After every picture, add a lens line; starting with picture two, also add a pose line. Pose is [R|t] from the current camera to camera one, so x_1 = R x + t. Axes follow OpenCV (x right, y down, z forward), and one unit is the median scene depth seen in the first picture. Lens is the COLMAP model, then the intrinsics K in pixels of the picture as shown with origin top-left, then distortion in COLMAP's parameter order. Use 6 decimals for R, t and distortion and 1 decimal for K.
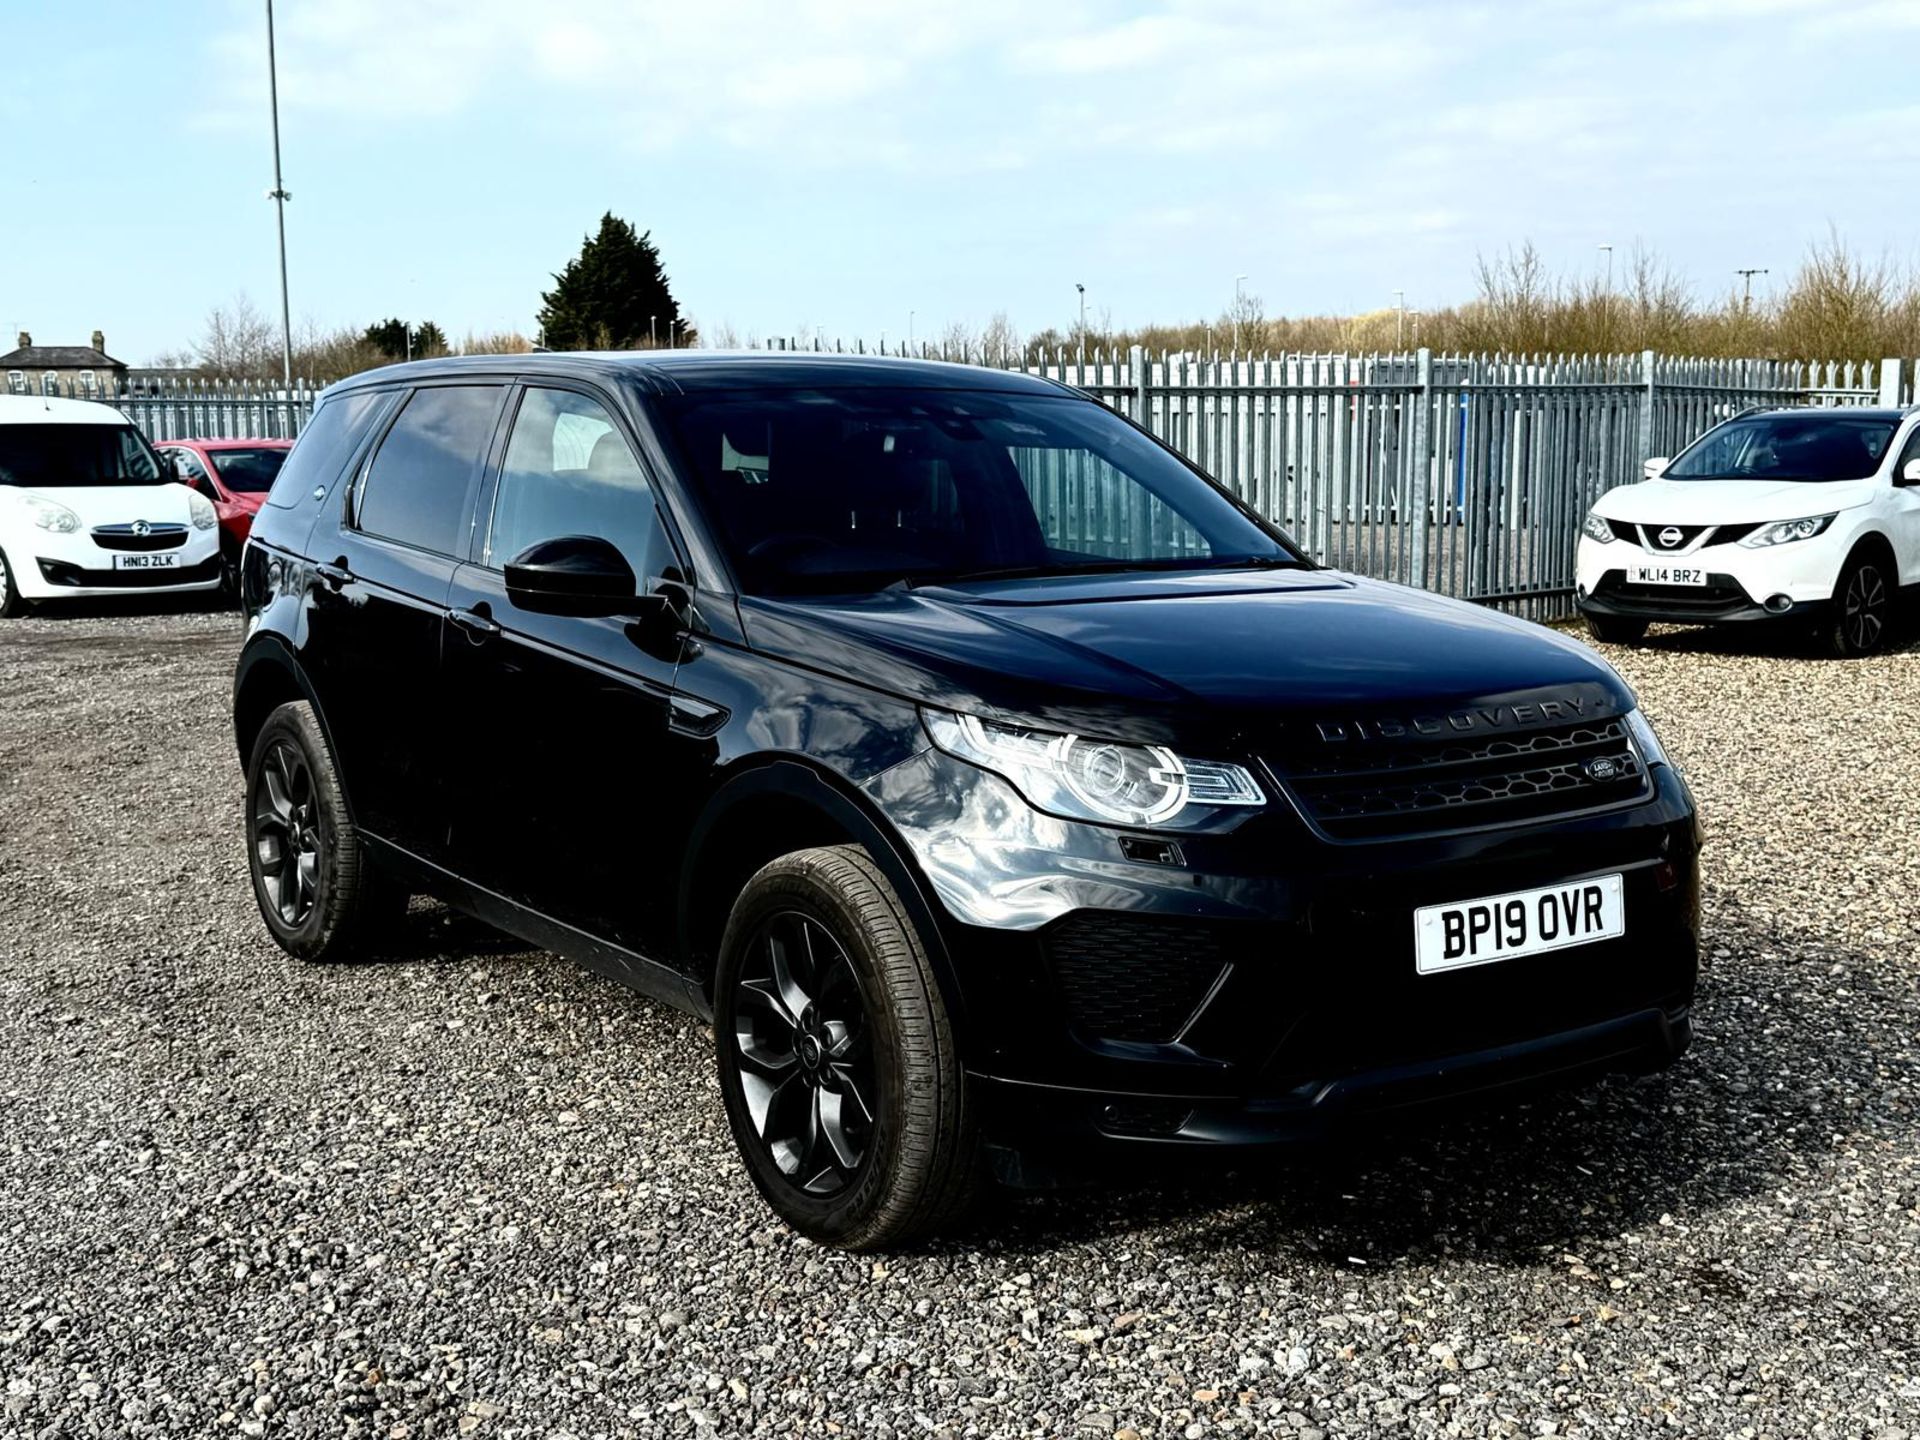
lens RADIAL K [[2217.6, 0, 960.0], [0, 2217.6, 720.0], [0, 0, 1]] dist [0.216509, -0.524260]
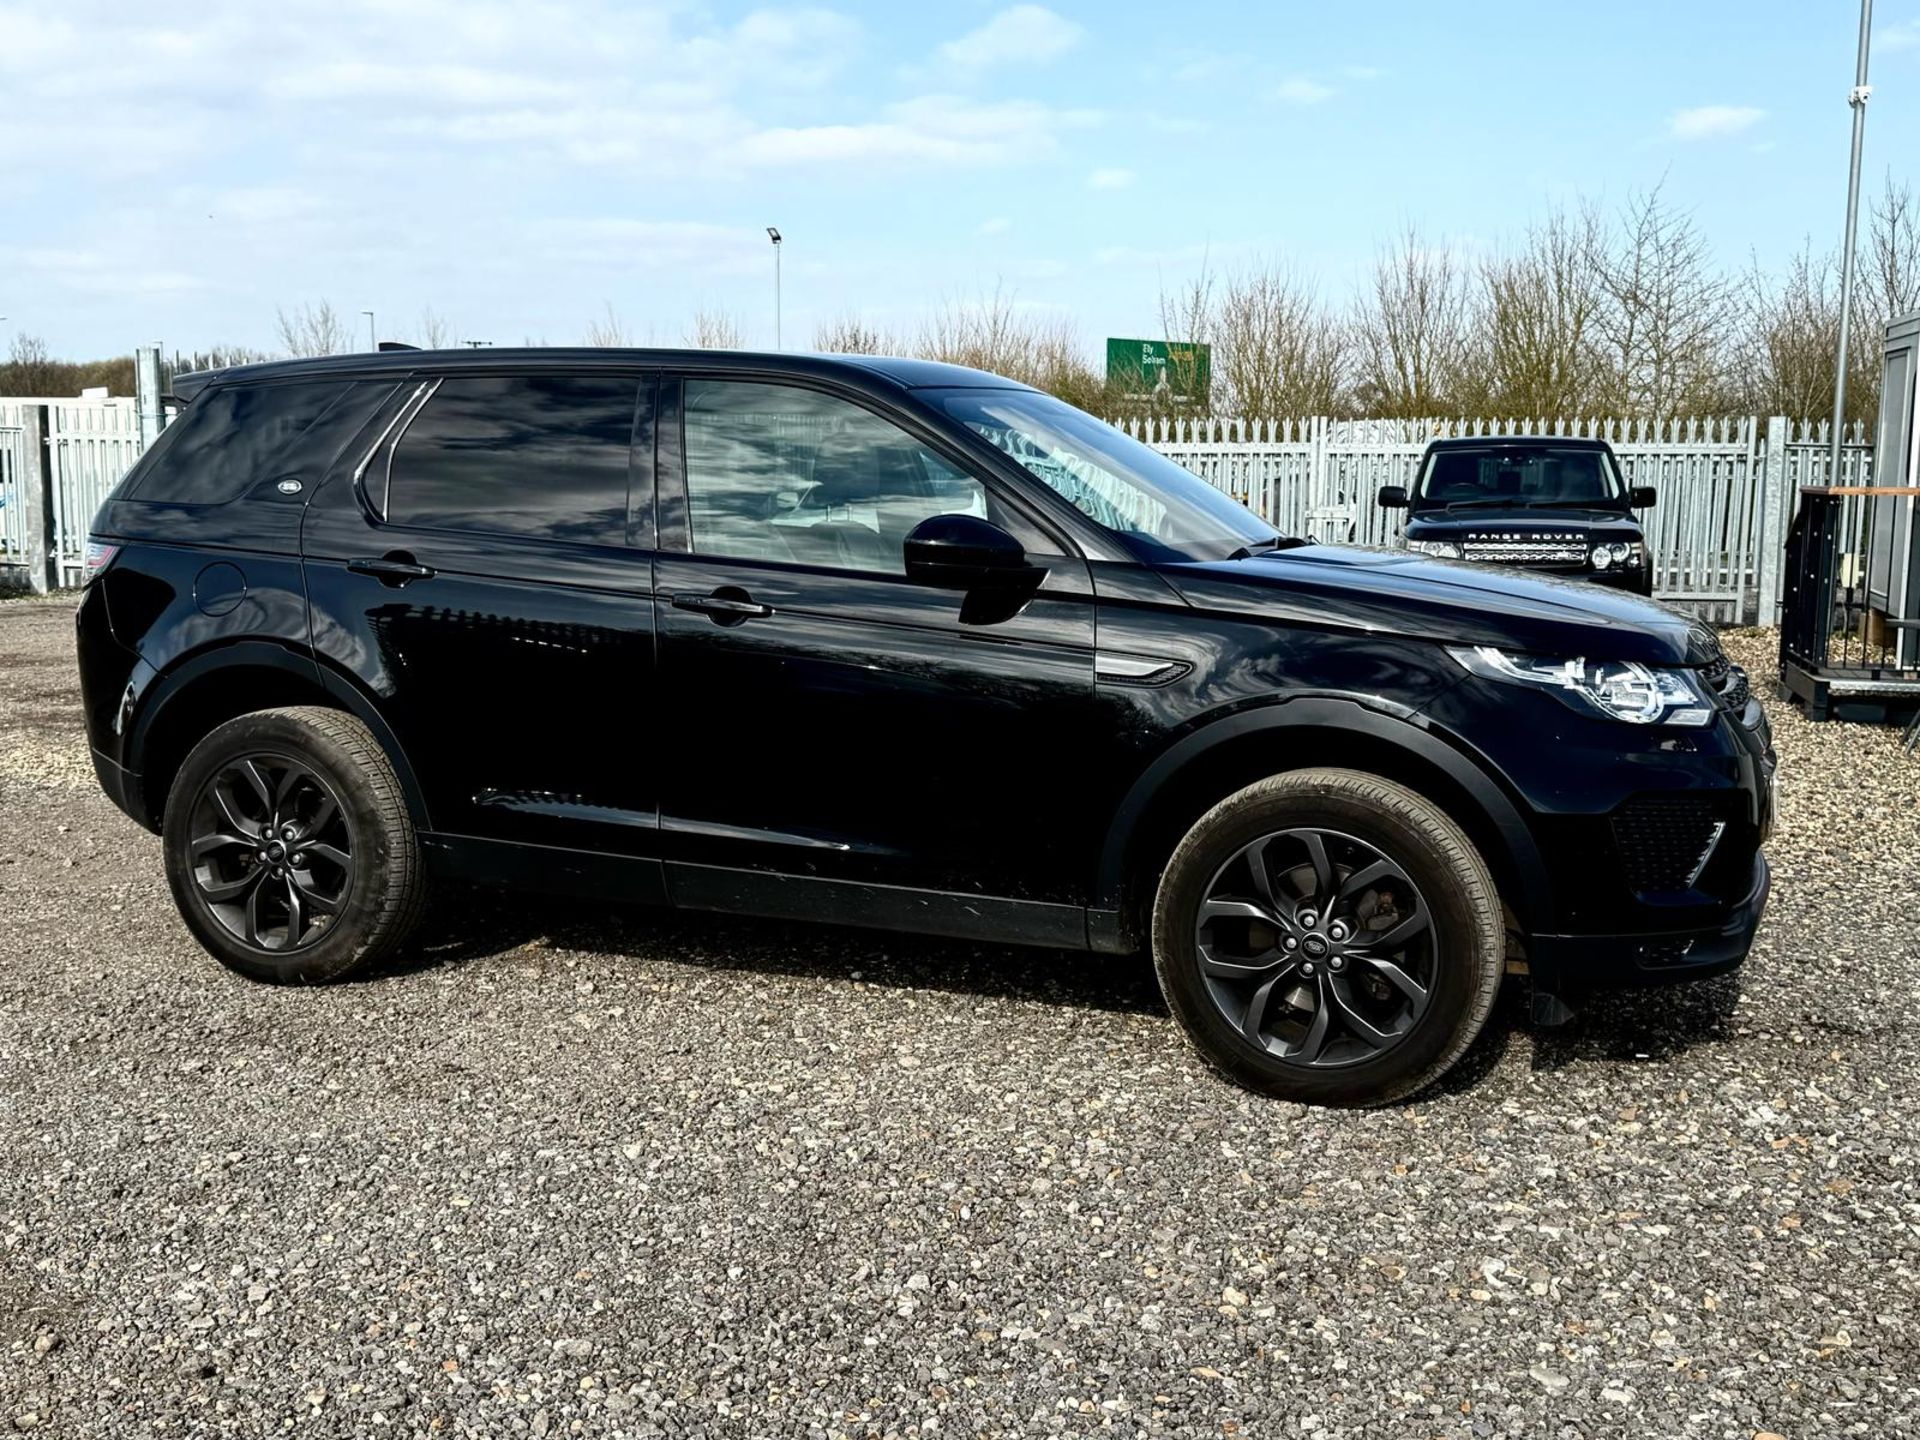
lens RADIAL K [[1995.3, 0, 960.0], [0, 1995.3, 720.0], [0, 0, 1]] dist [0.213136, -0.501865]
pose [[0.837880, -0.056779, 0.542894, -0.777158], [0.062072, 0.998035, 0.008582, 0.009445], [-0.542314, 0.026508, 0.839758, 0.209501]]
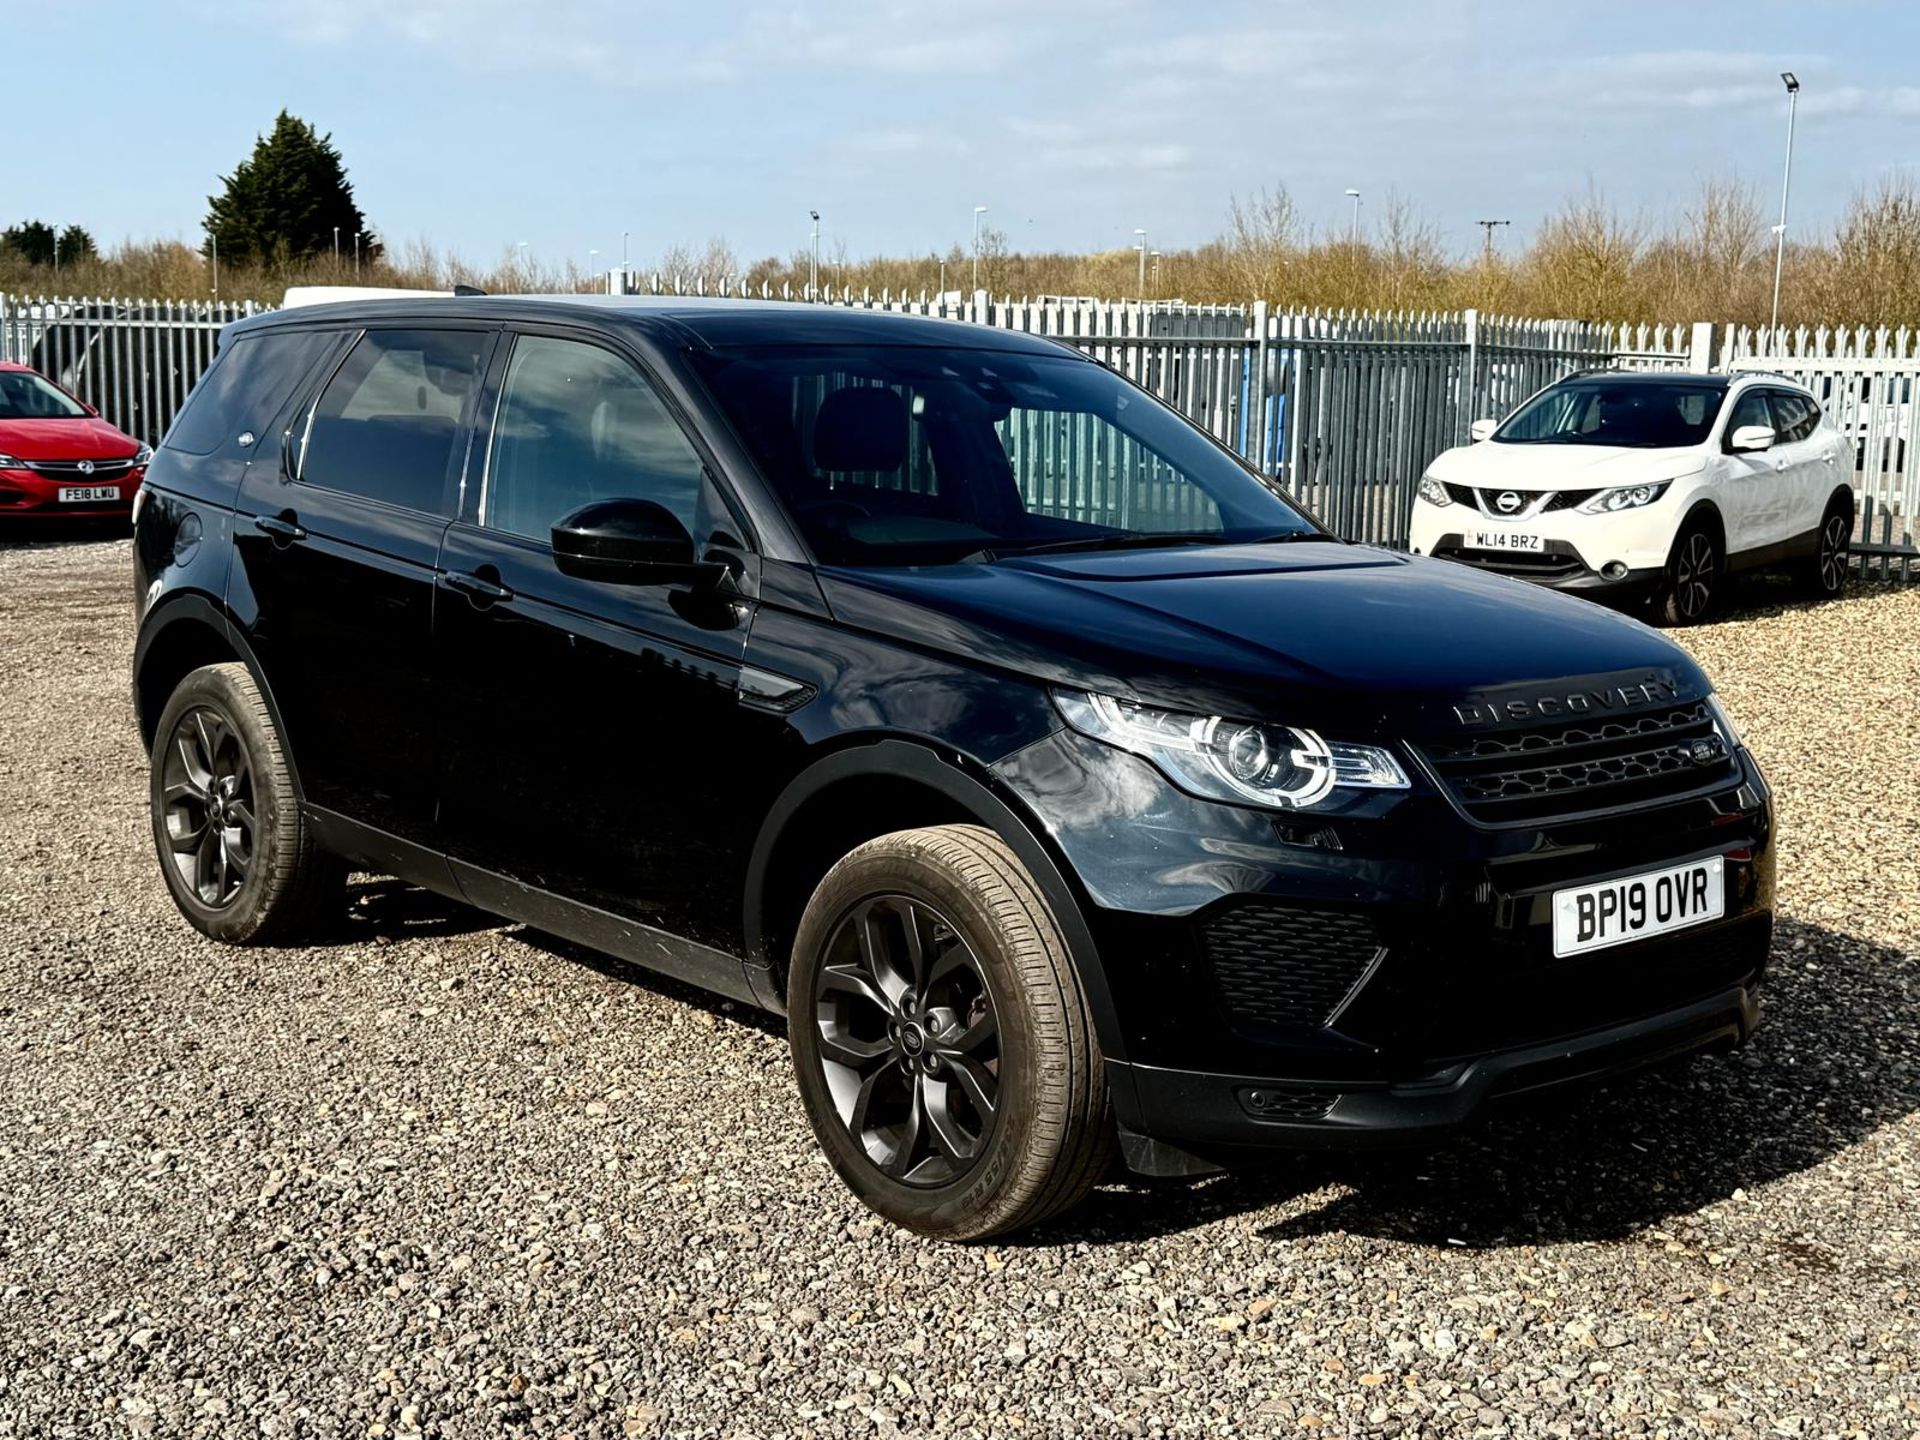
lens RADIAL K [[2352.8, 0, 966.6], [0, 2352.8, 728.7], [0, 0, 1]] dist [0.218959, -0.541017]
pose [[0.992237, 0.005479, 0.124243, -0.169542], [-0.008240, 0.999730, 0.021724, -0.008730], [-0.124090, -0.022579, 0.992014, -0.019603]]
